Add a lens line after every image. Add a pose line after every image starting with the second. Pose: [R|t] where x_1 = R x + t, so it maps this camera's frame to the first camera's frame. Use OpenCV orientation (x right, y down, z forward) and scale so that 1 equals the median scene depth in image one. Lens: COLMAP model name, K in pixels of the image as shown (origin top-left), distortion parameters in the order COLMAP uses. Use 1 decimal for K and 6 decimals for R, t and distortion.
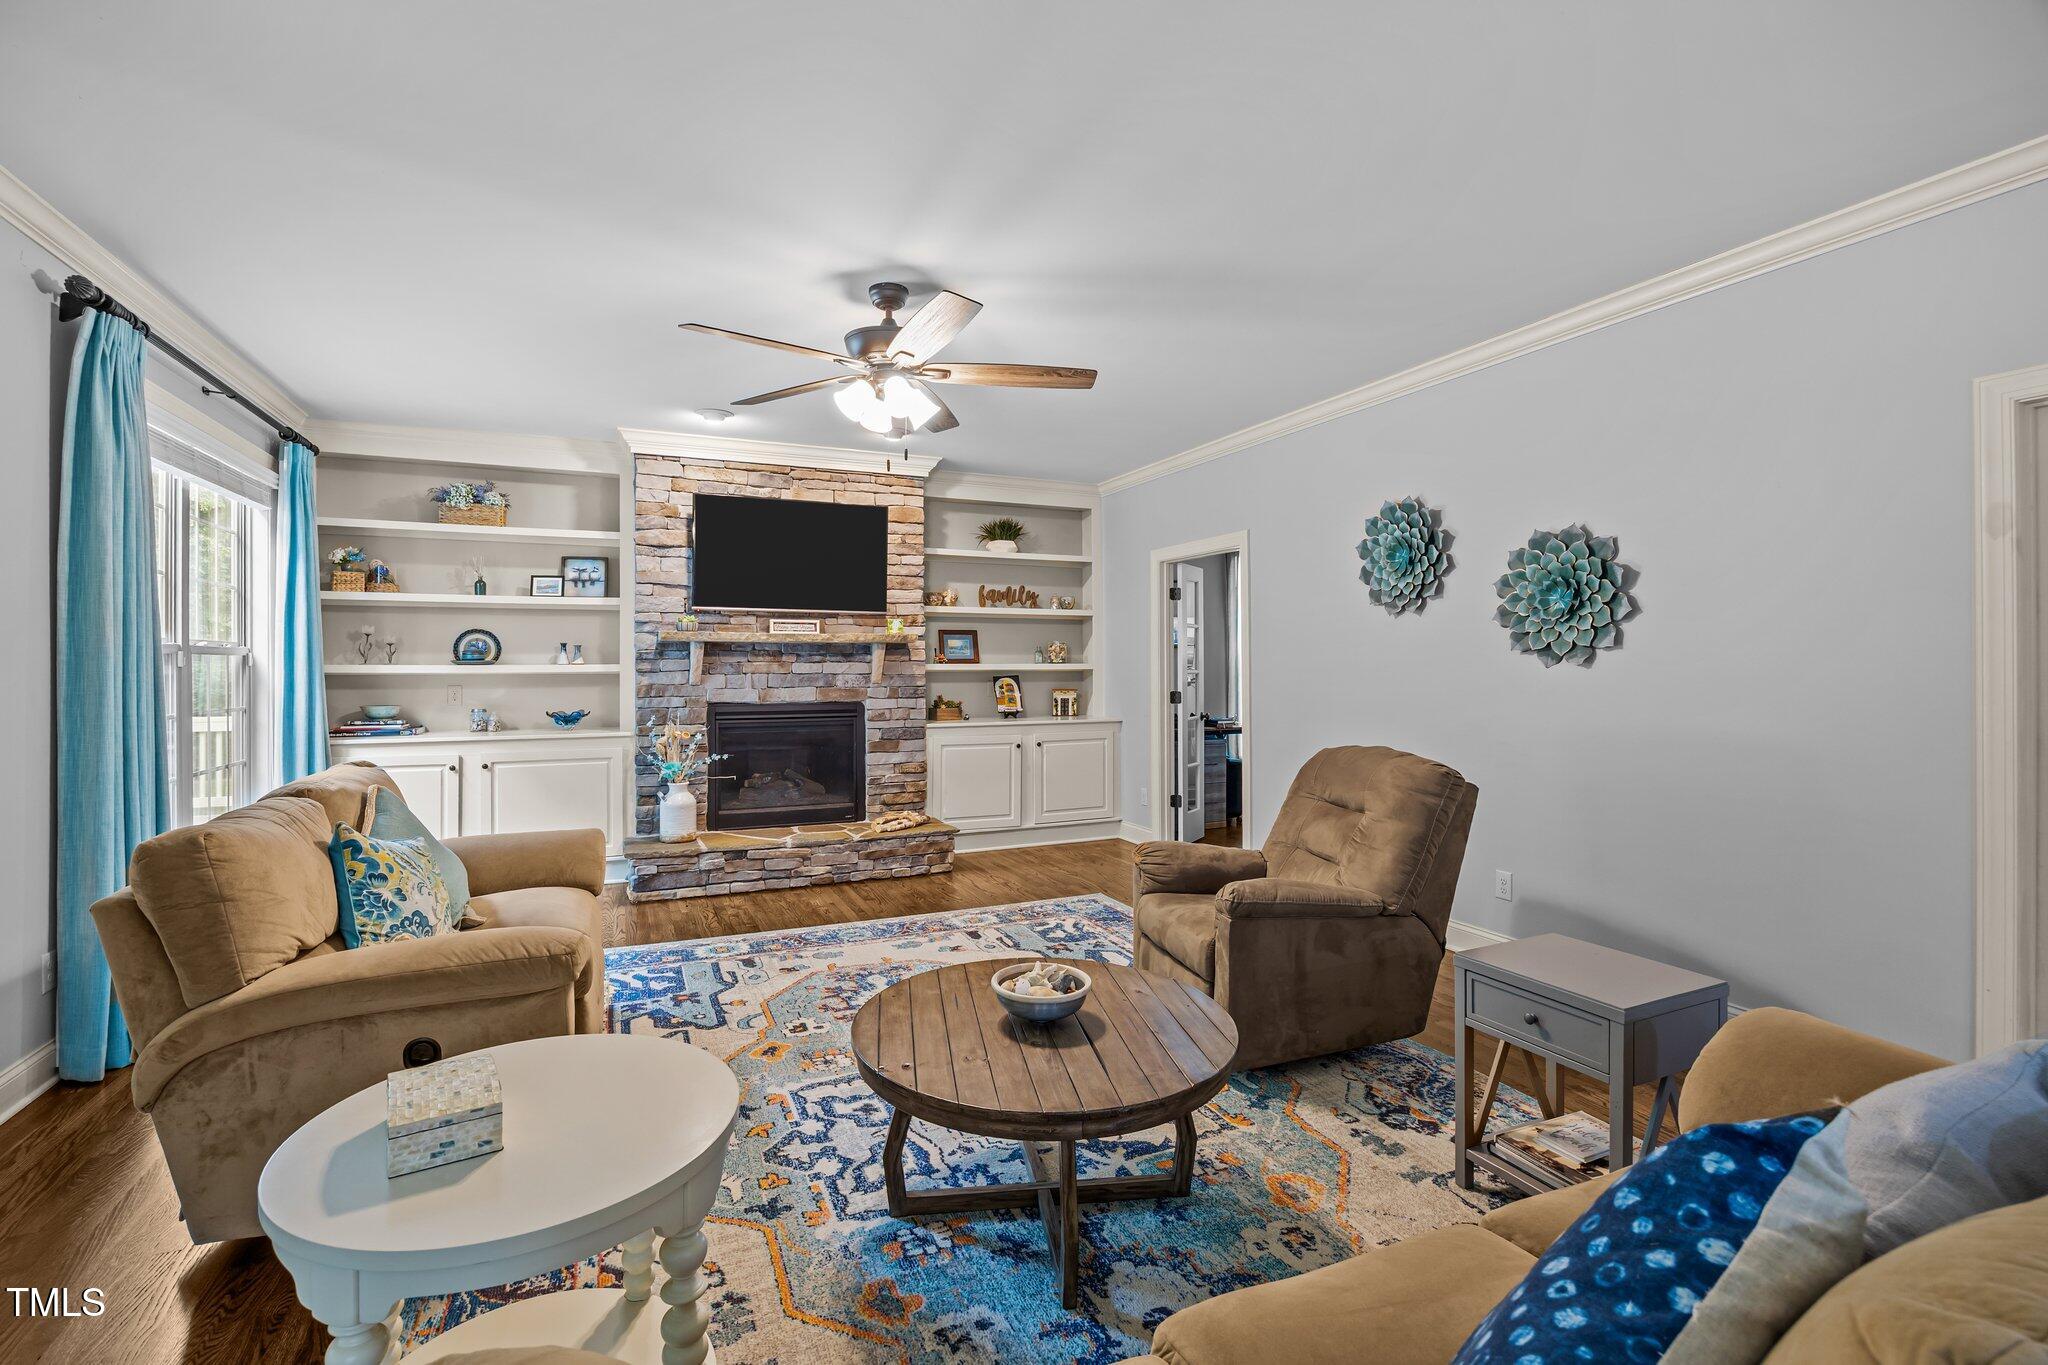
lens RADIAL K [[897.4, 0, 1005.4], [0, 897.4, 664.7], [0, 0, 1]] dist [-0.020383, -0.000274]
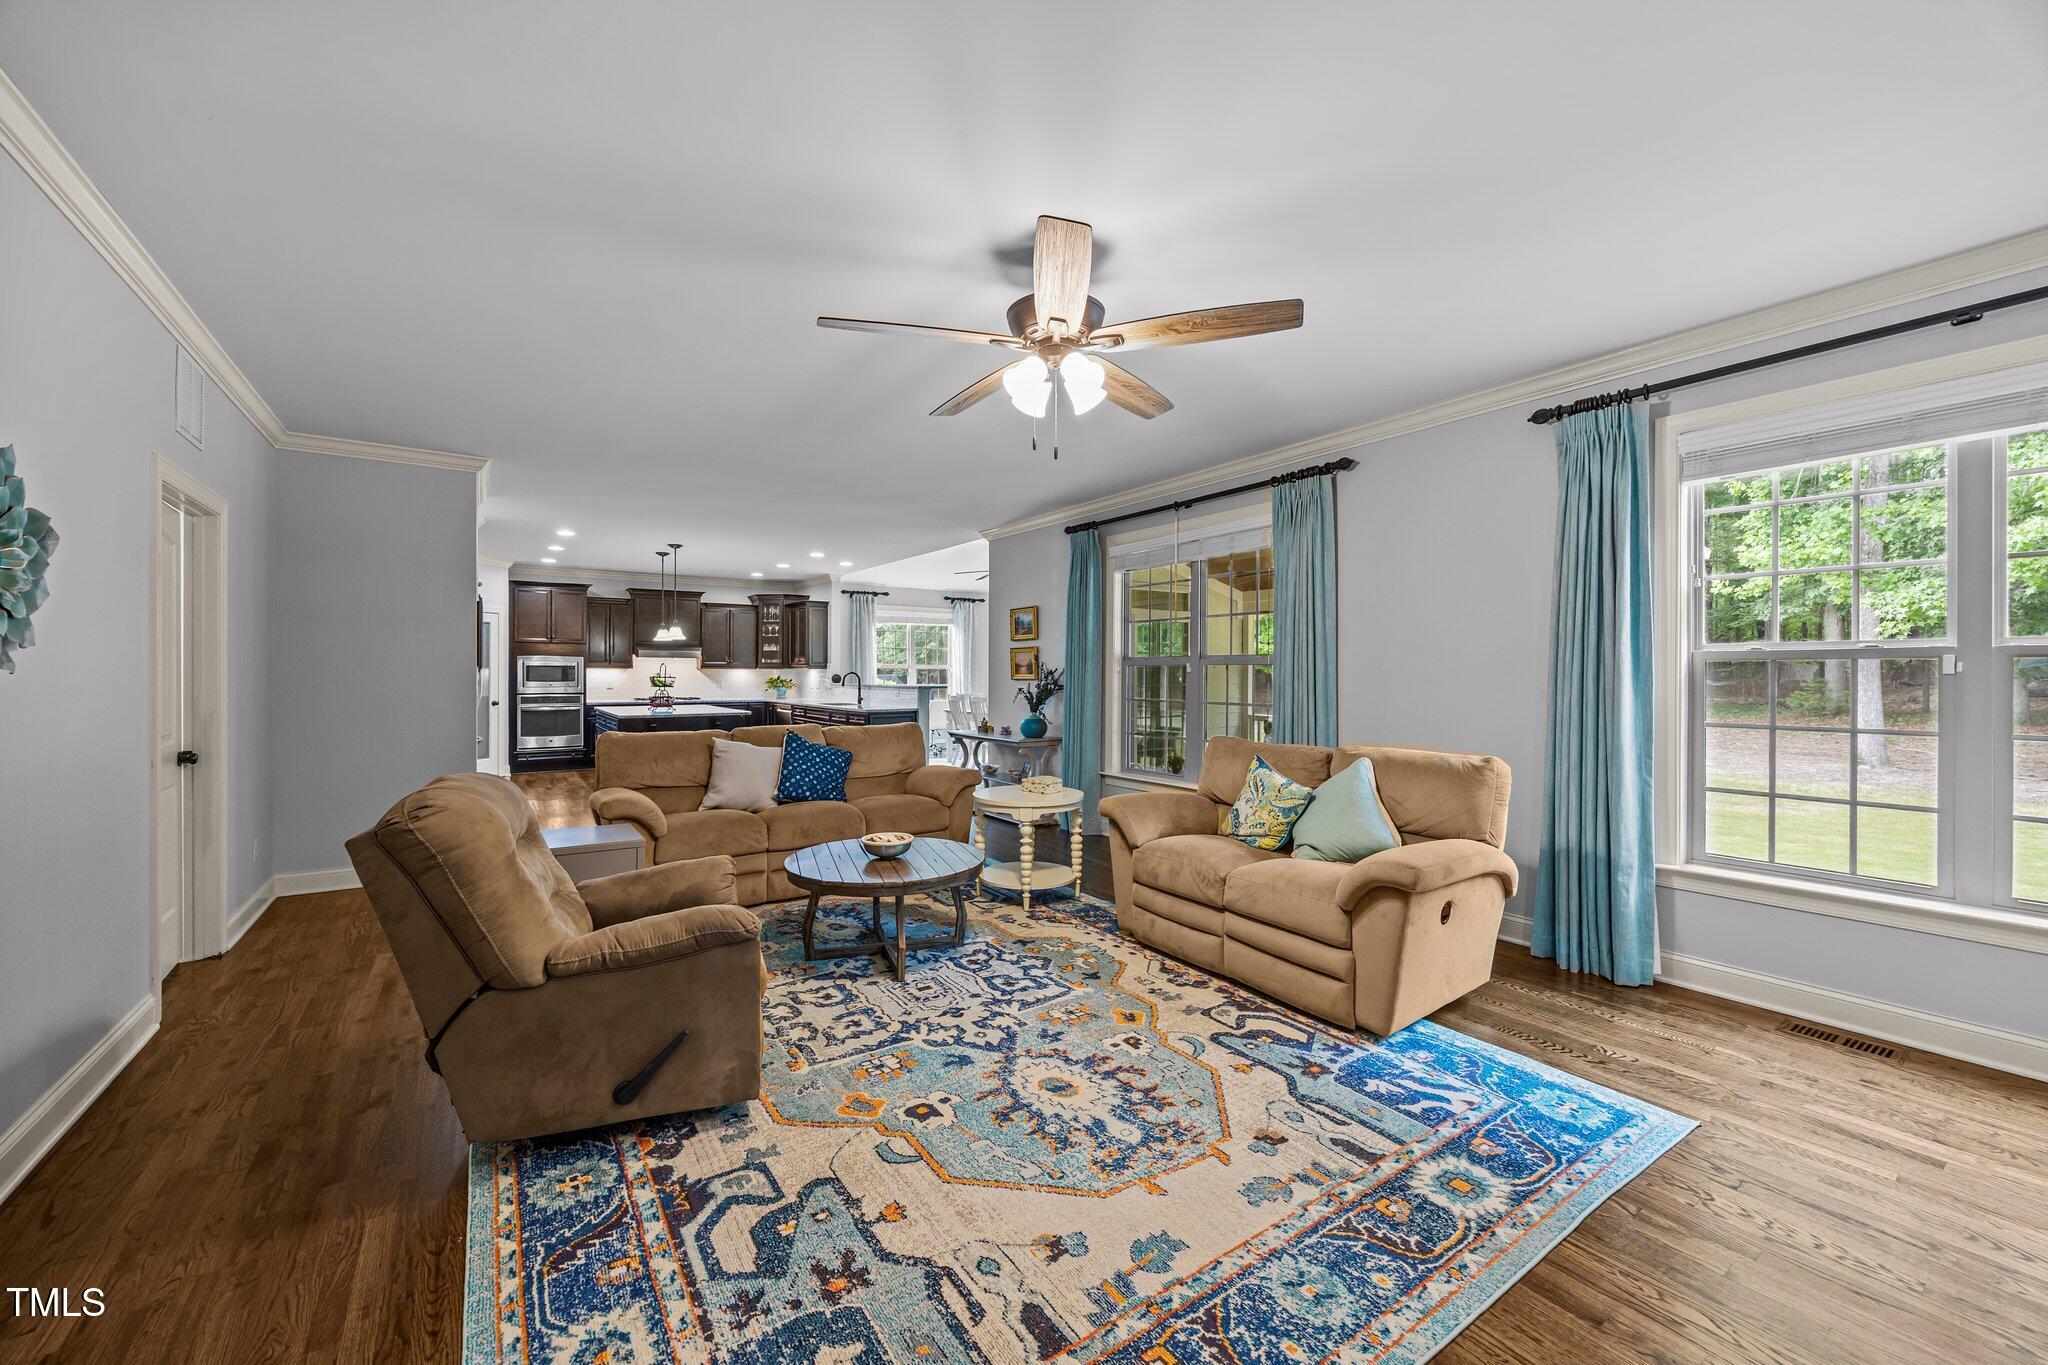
lens RADIAL K [[788.3, 0, 1008.8], [0, 788.3, 667.3], [0, 0, 1]] dist [0.000213, -0.000118]
pose [[-0.983117, 0.000021, -0.182980, 0.047689], [0.001195, 0.999979, -0.006307, -0.000681], [0.182976, -0.006419, -0.983096, 1.387782]]
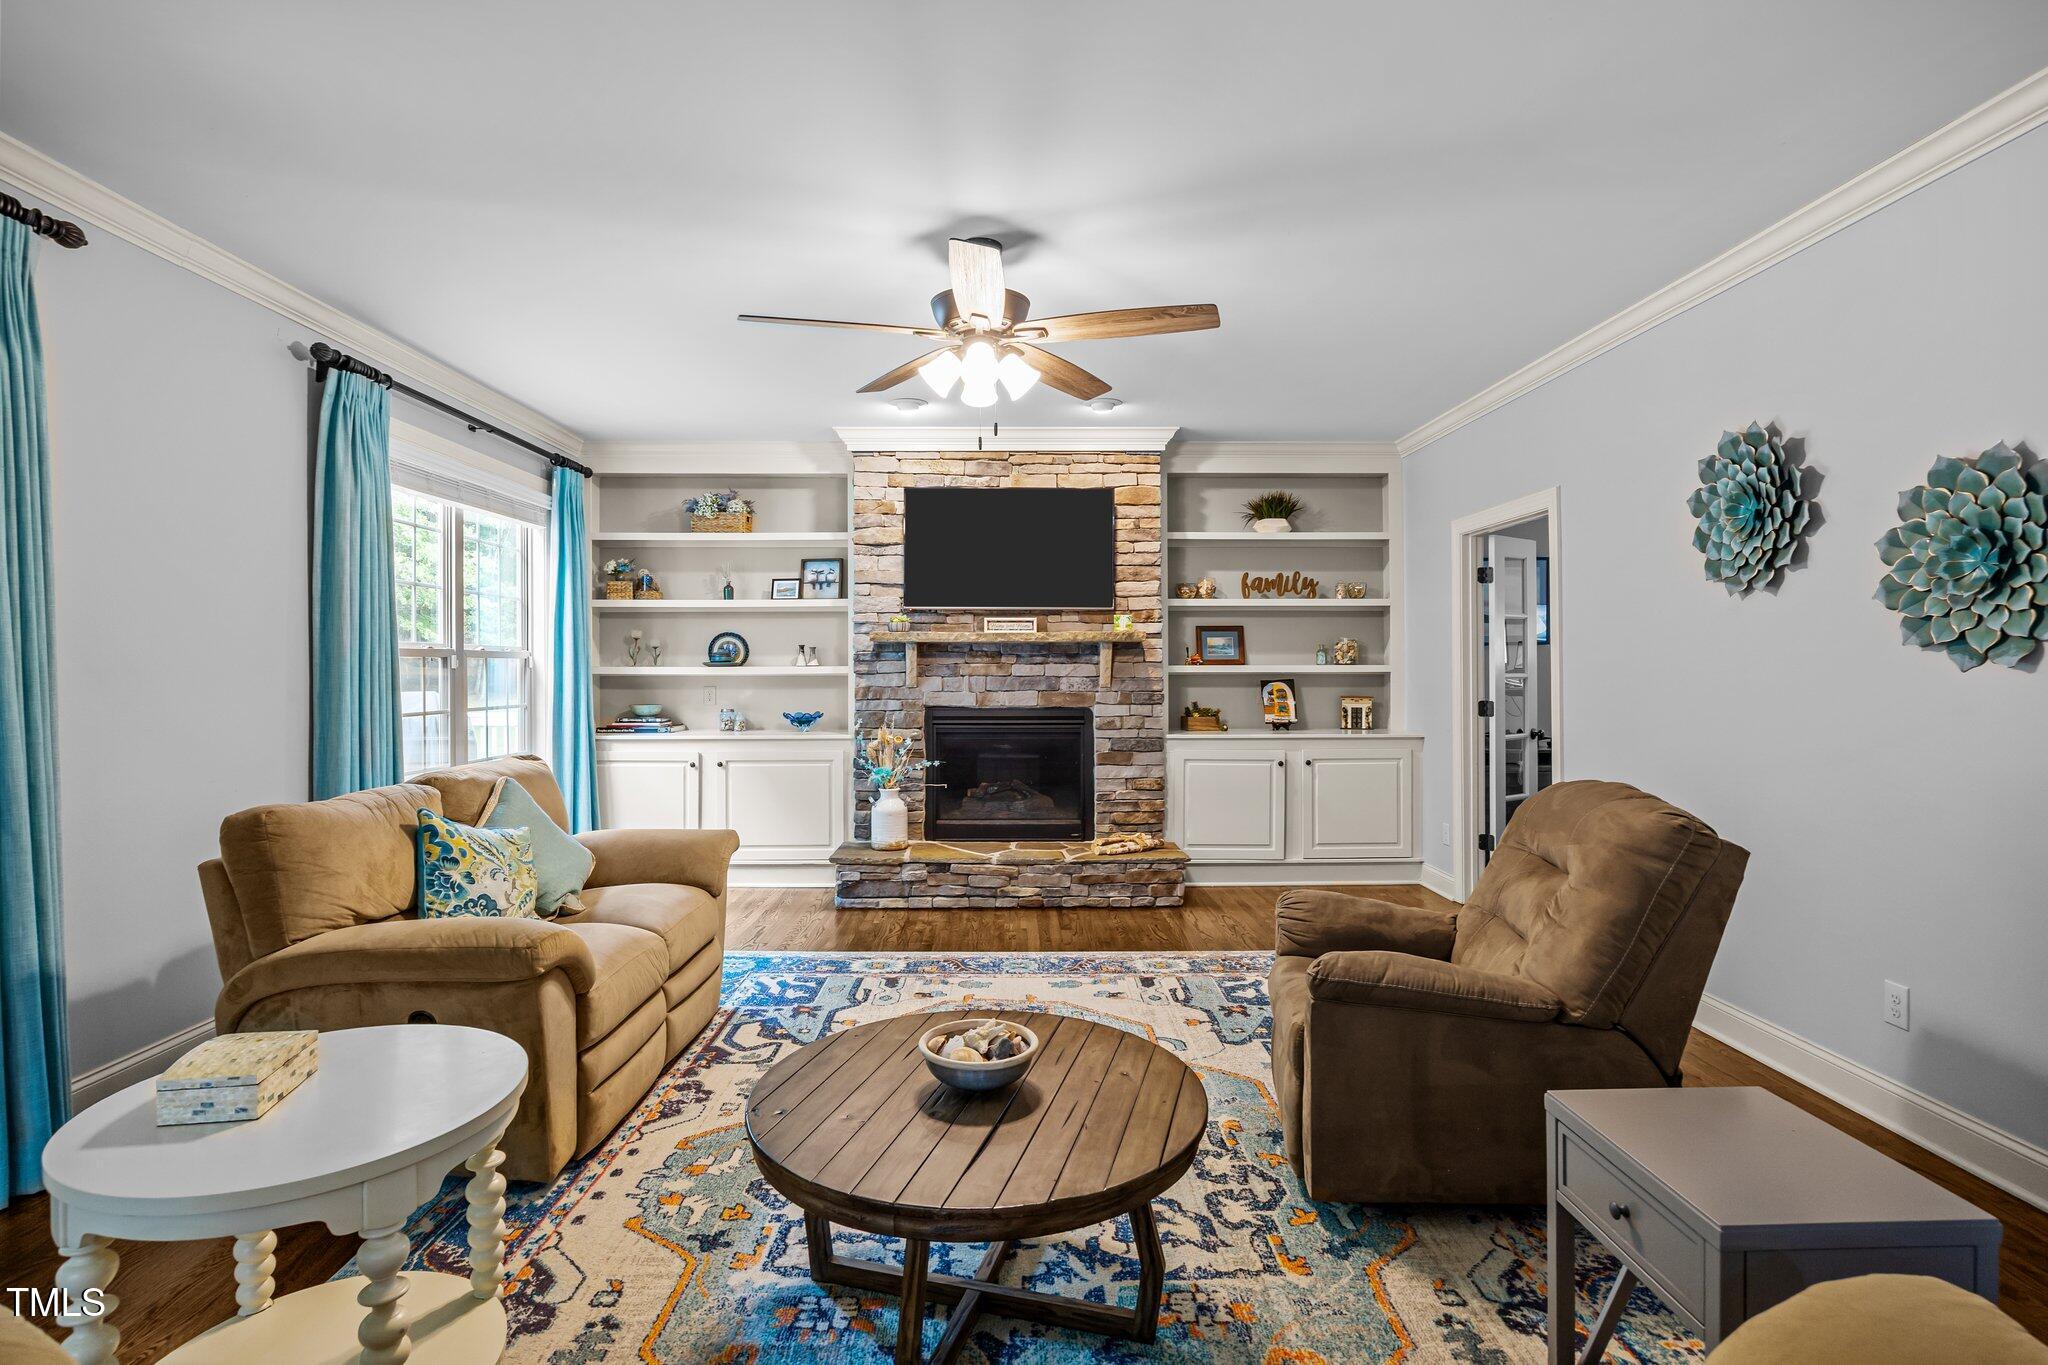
lens RADIAL K [[994.6, 0, 1016.1], [0, 994.6, 667.9], [0, 0, 1]] dist [-0.015396, 0.000678]
pose [[0.921276, 0.000567, -0.388909, 0.223441], [0.000077, 0.999999, 0.001640, -0.000258], [0.388910, -0.001541, 0.921275, 0.079119]]
